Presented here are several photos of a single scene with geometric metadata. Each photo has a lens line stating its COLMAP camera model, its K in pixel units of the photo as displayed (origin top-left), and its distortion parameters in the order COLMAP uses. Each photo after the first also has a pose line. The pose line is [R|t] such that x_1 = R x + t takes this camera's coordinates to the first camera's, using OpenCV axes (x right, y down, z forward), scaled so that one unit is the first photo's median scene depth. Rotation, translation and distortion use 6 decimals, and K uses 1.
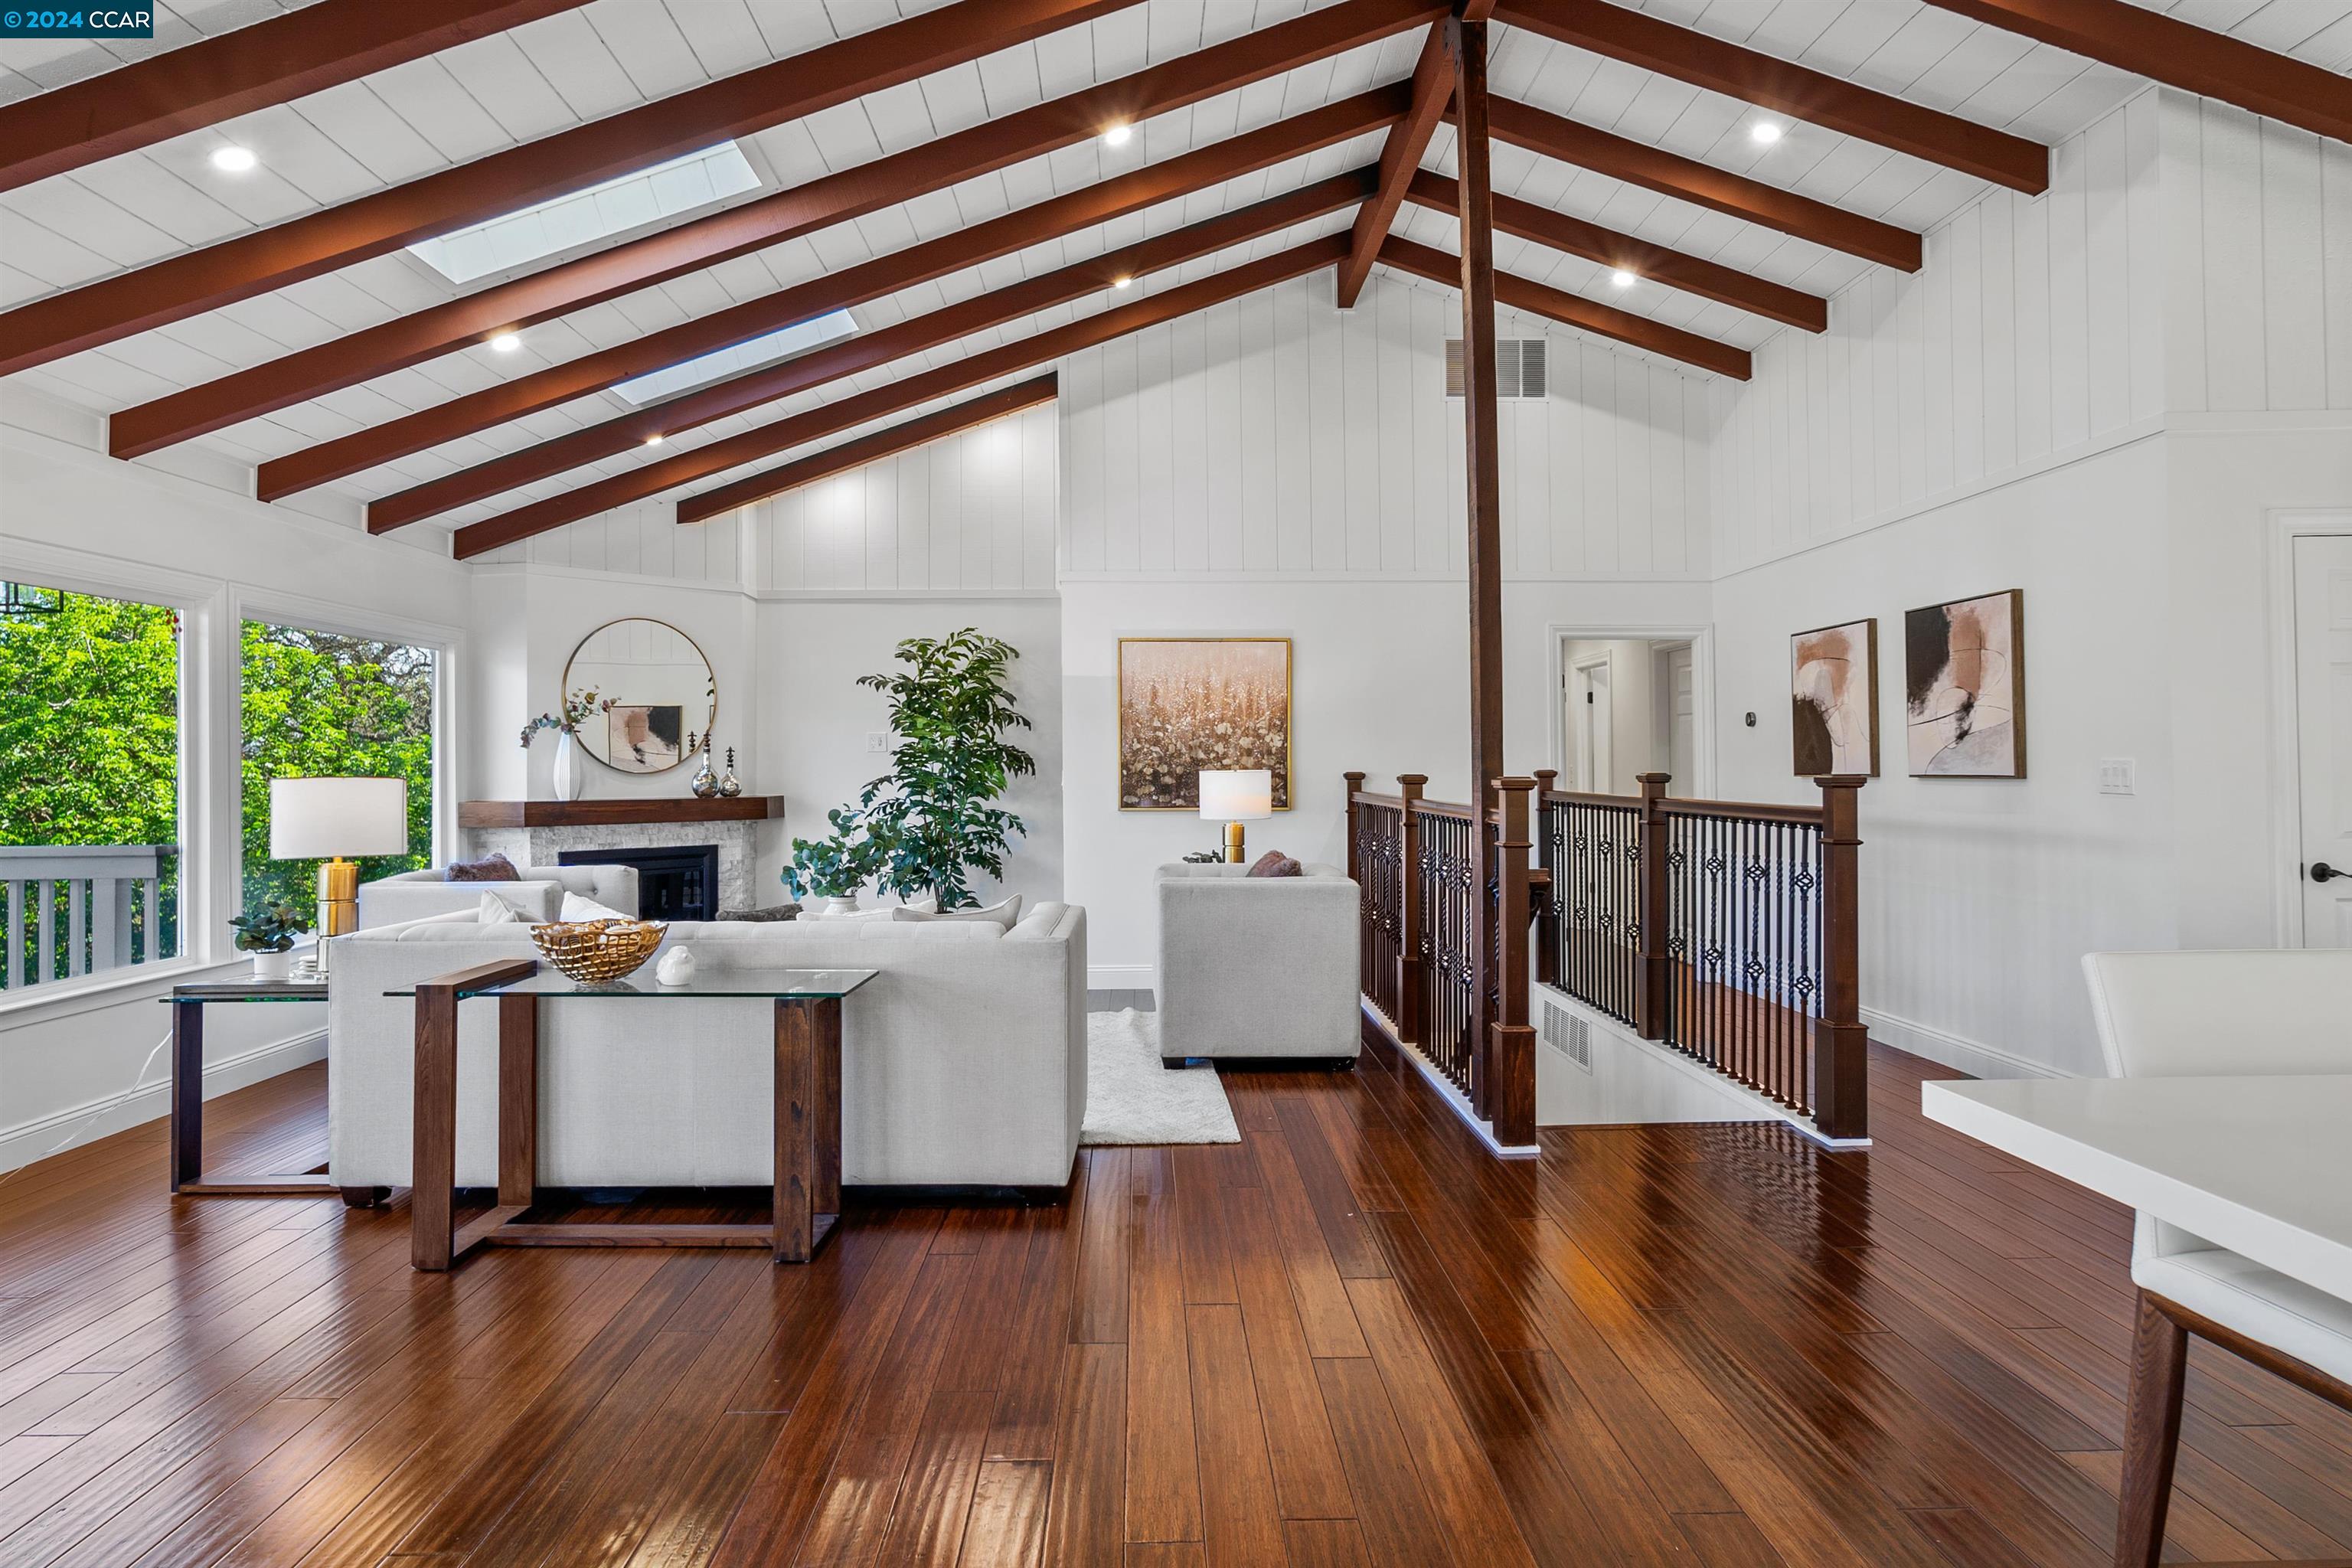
lens RADIAL K [[1361.5, 0, 1176.2], [0, 1361.5, 747.6], [0, 0, 1]] dist [-0.000477, 0.001507]
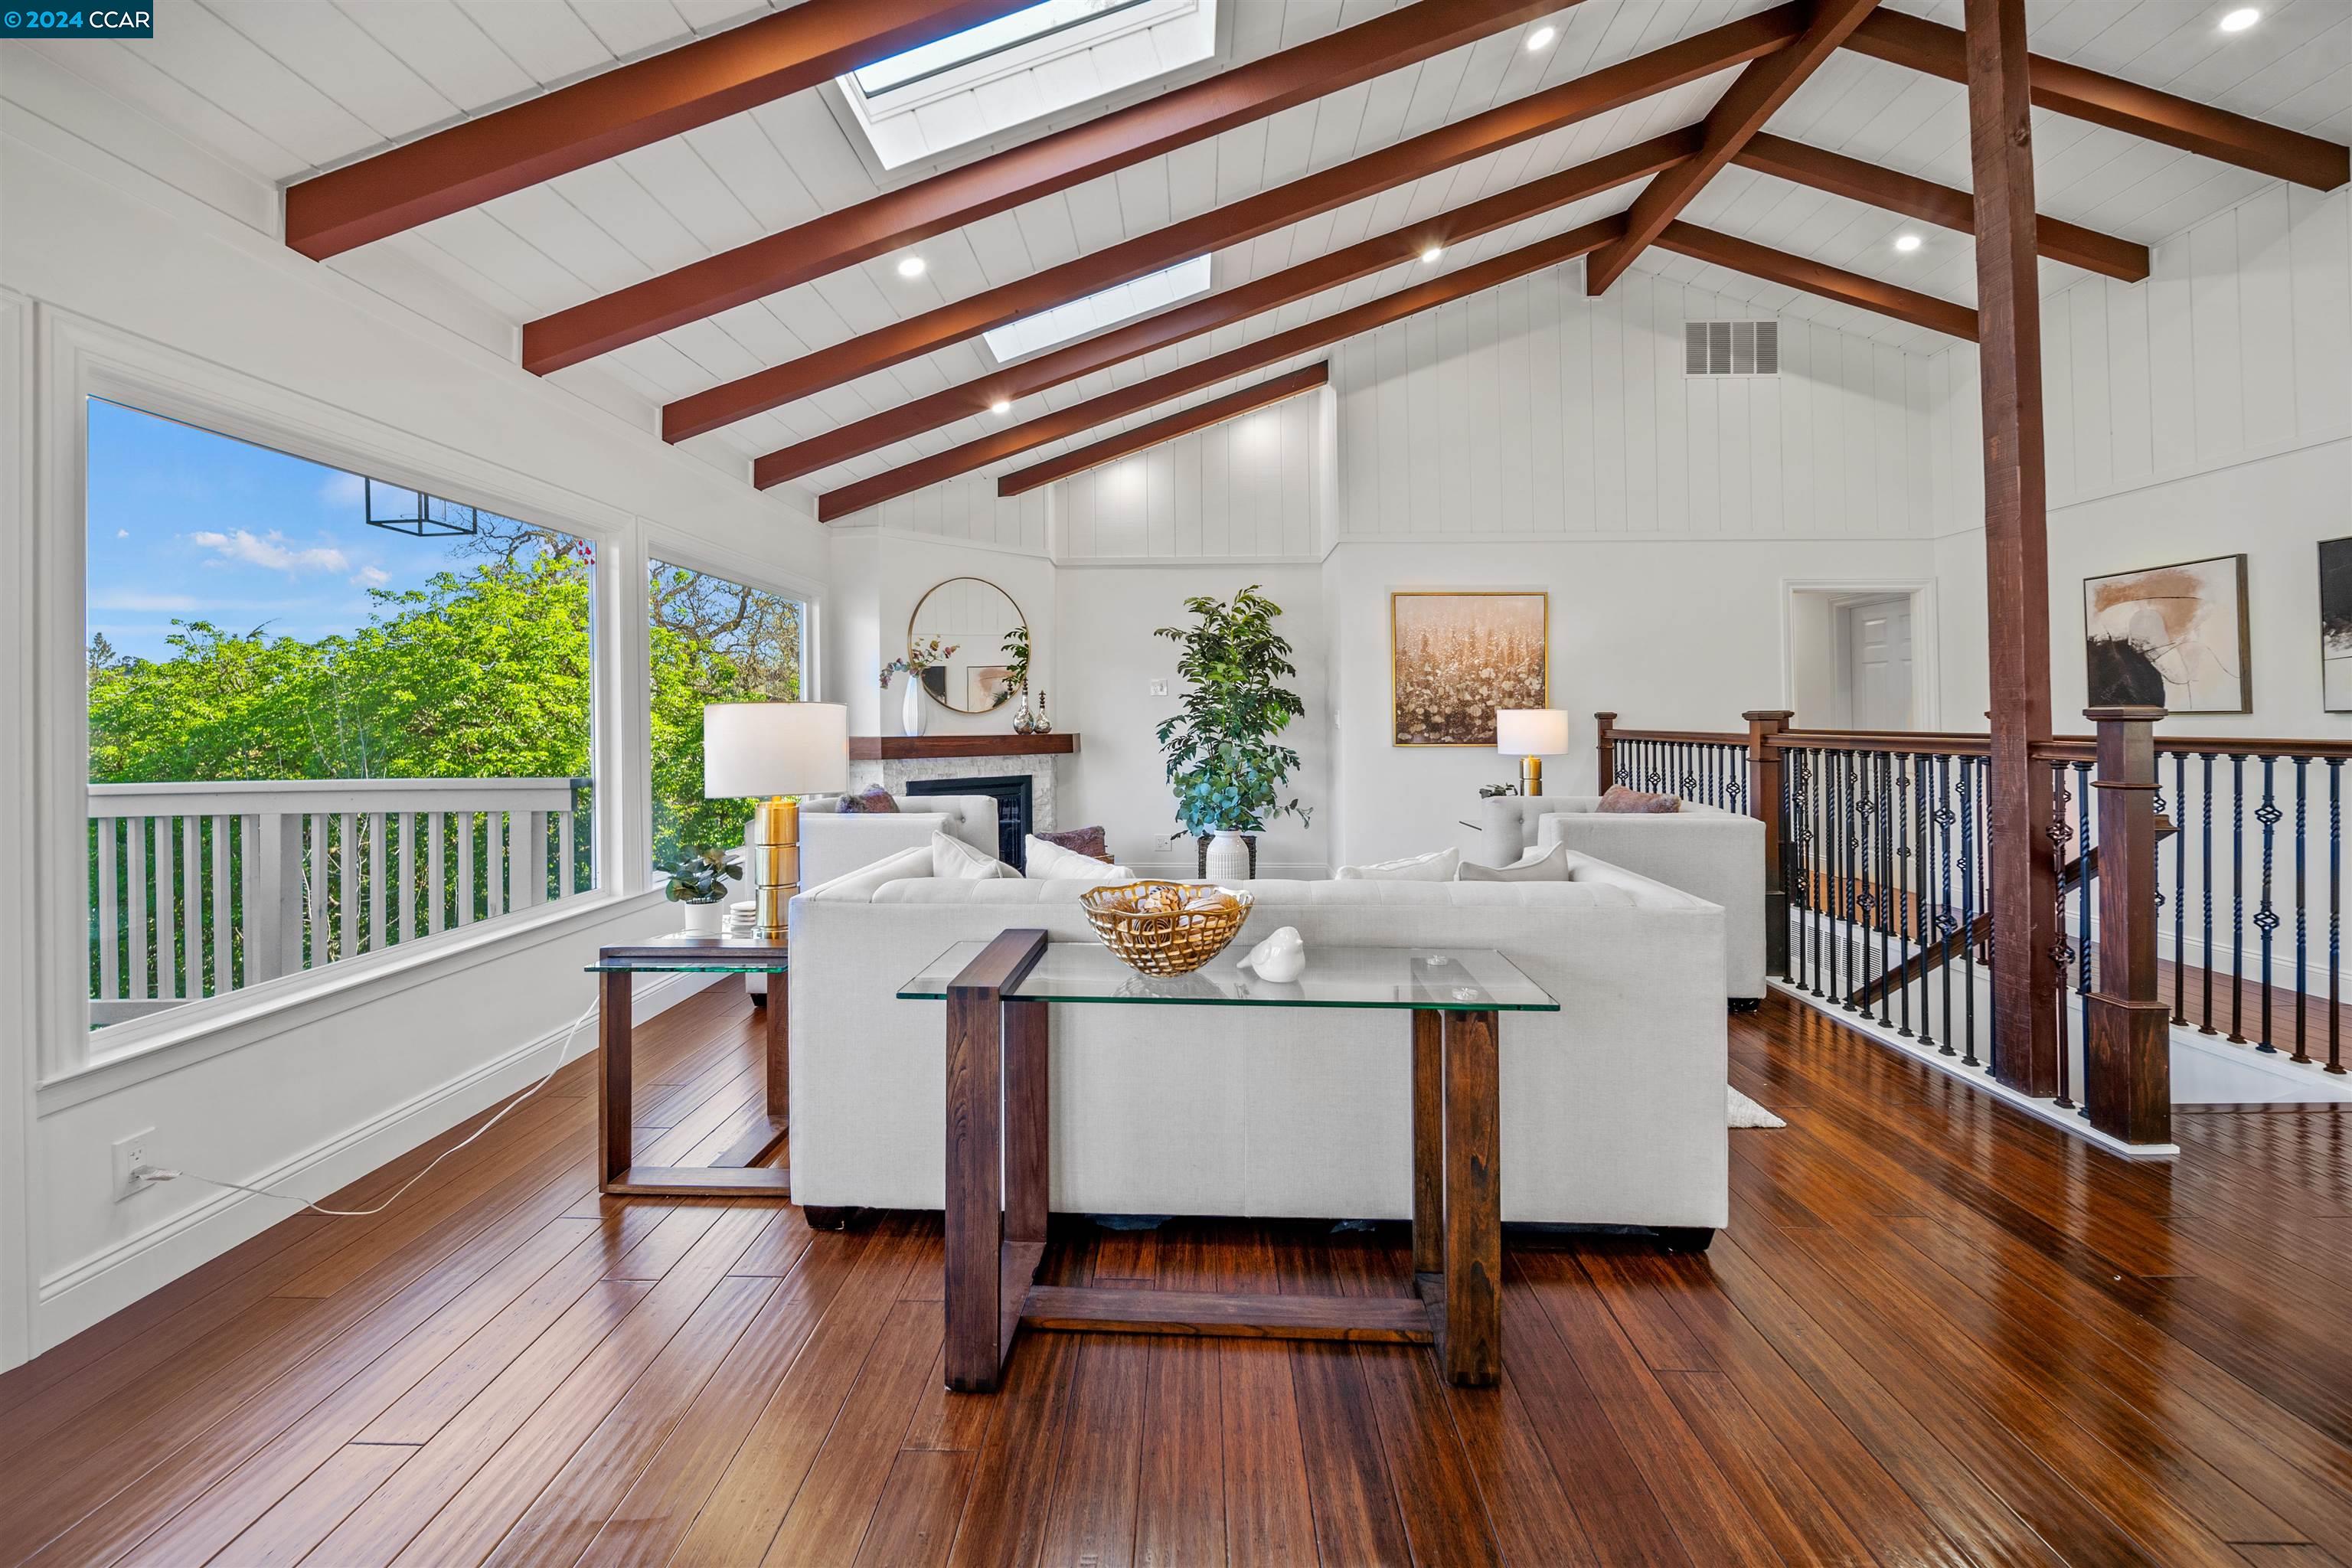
lens RADIAL K [[901.7, 0, 1169.0], [0, 901.7, 717.1], [0, 0, 1]] dist [-0.002159, -0.001243]
pose [[0.999087, 0.000627, -0.042718, -0.214241], [-0.000123, 0.999930, 0.011802, 0.014687], [0.042723, -0.011786, 0.999017, 0.273156]]
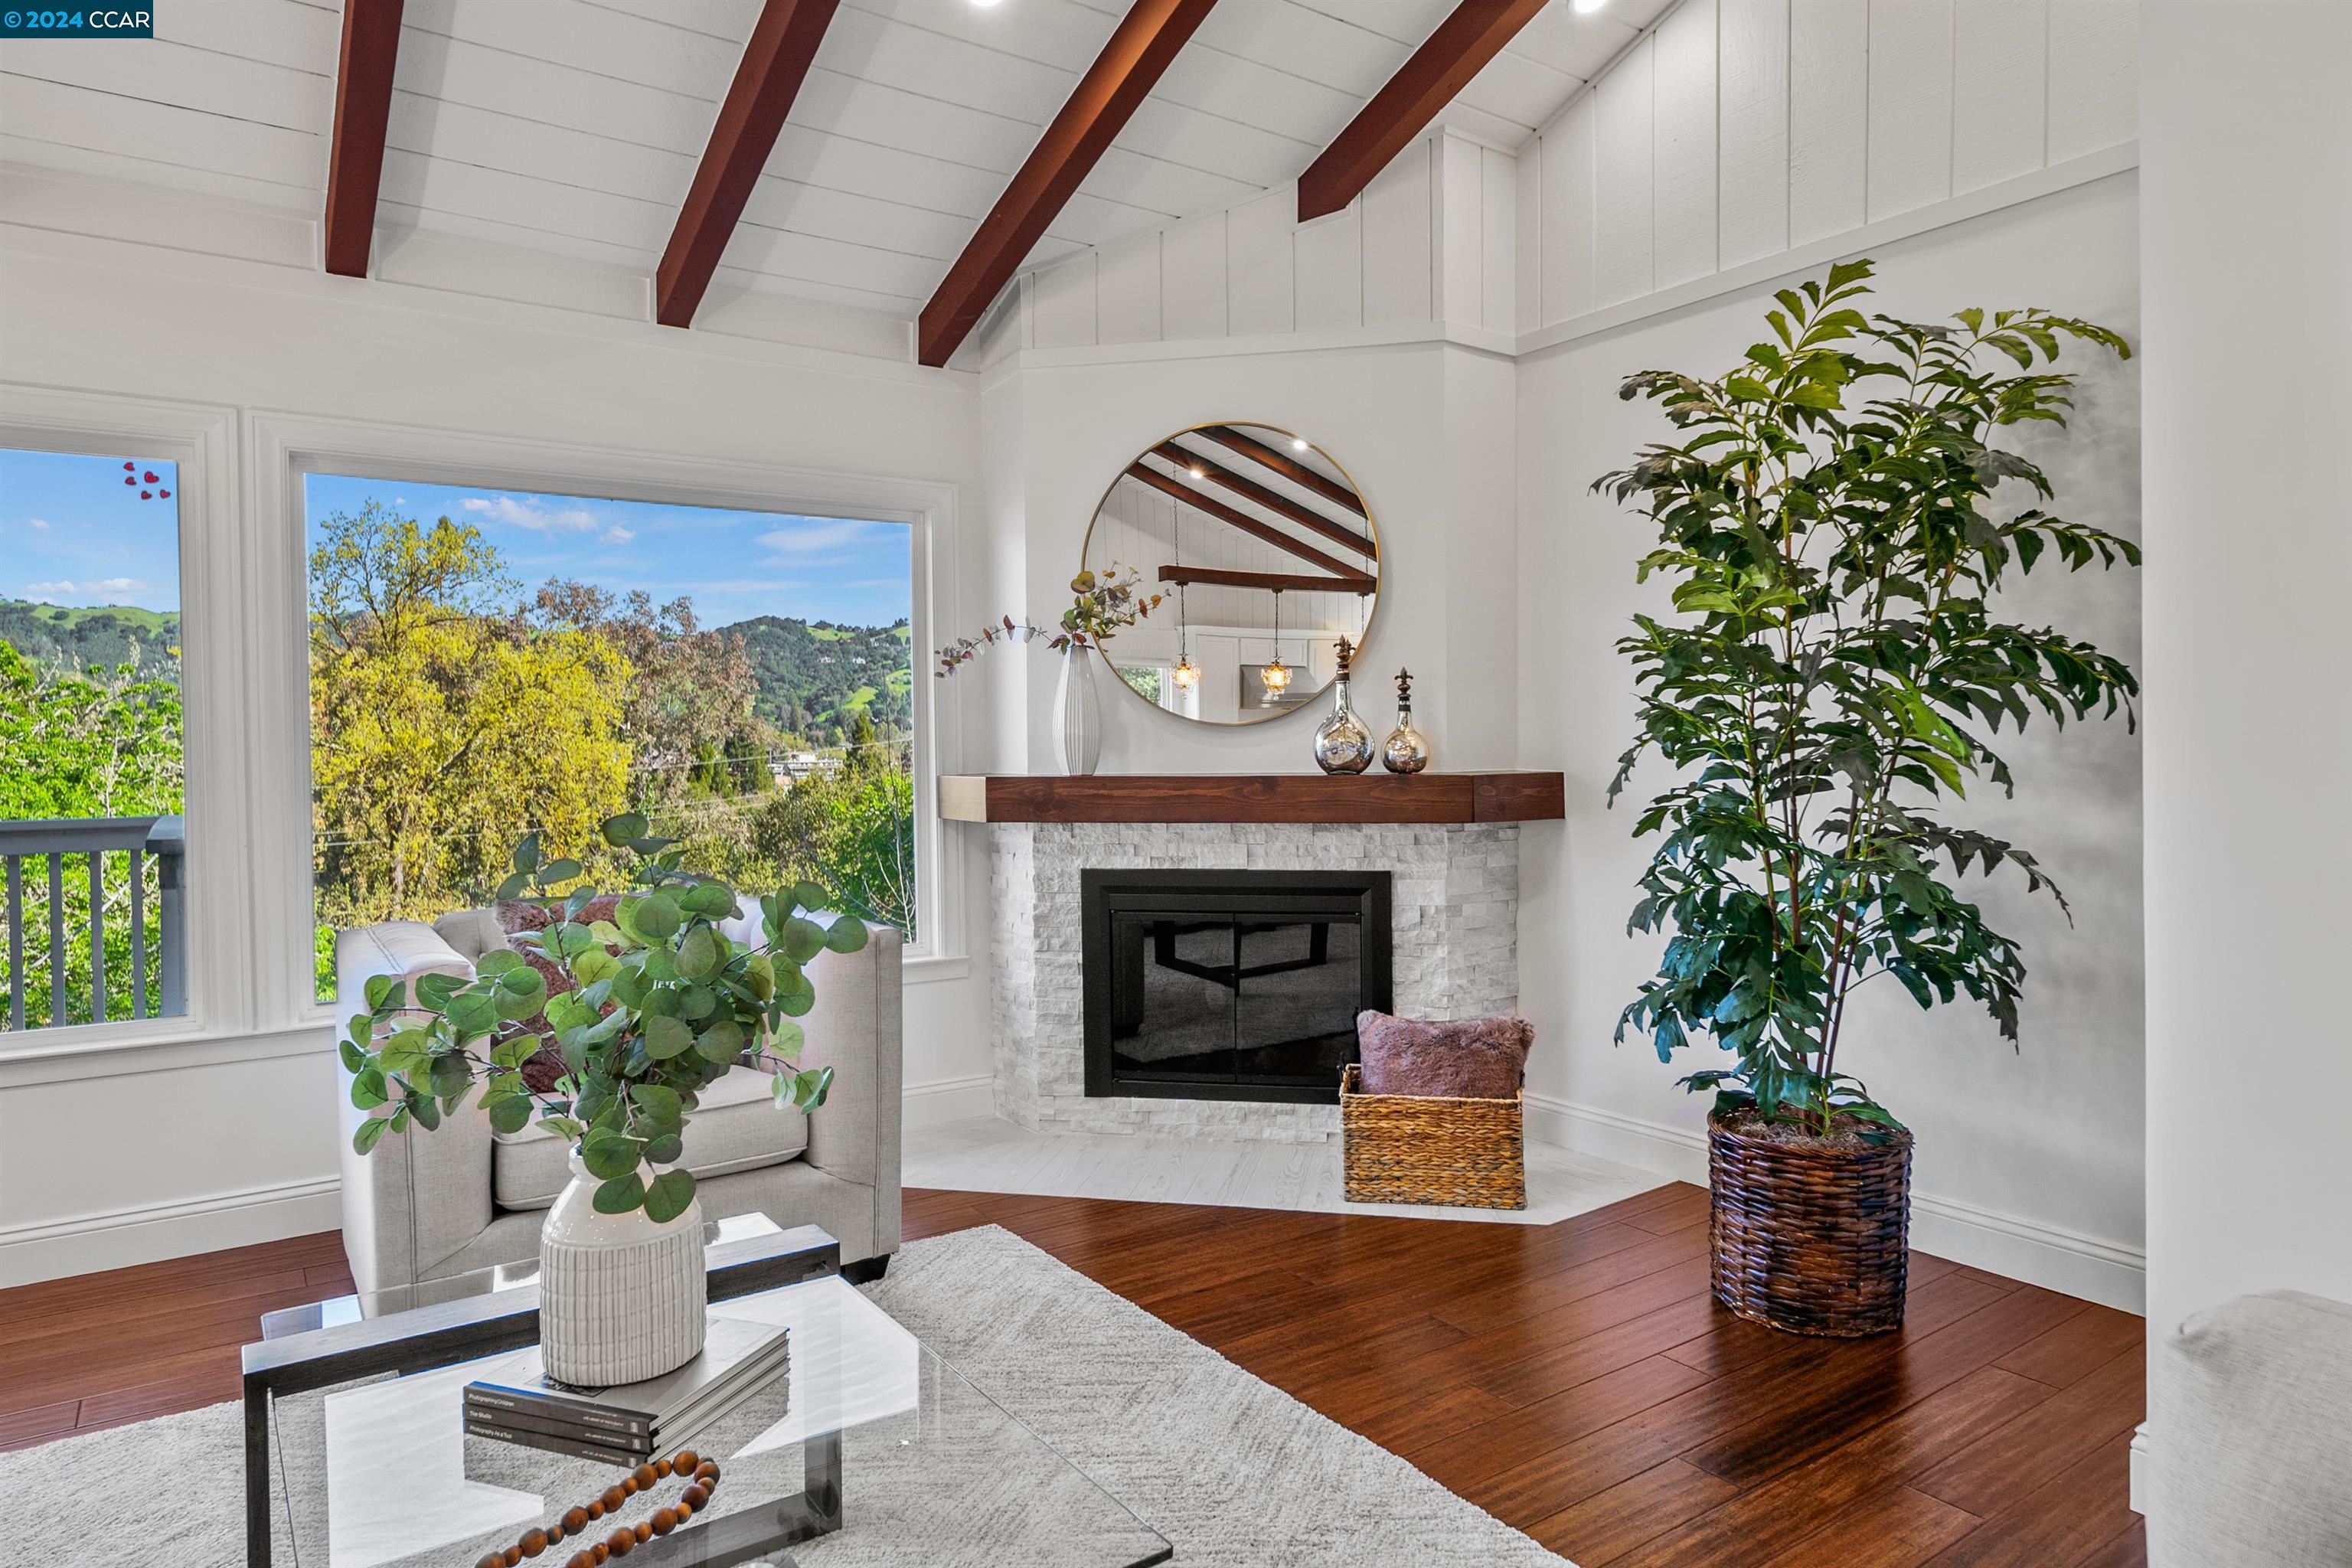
lens RADIAL K [[1361.5, 0, 1220.1], [0, 1361.5, 756.9], [0, 0, 1]] dist [-0.000477, 0.001507]
pose [[0.550585, 0.009930, -0.834720, 0.037374], [0.016373, 0.999608, 0.022692, 0.021119], [0.834618, -0.026161, 0.550207, 0.788618]]
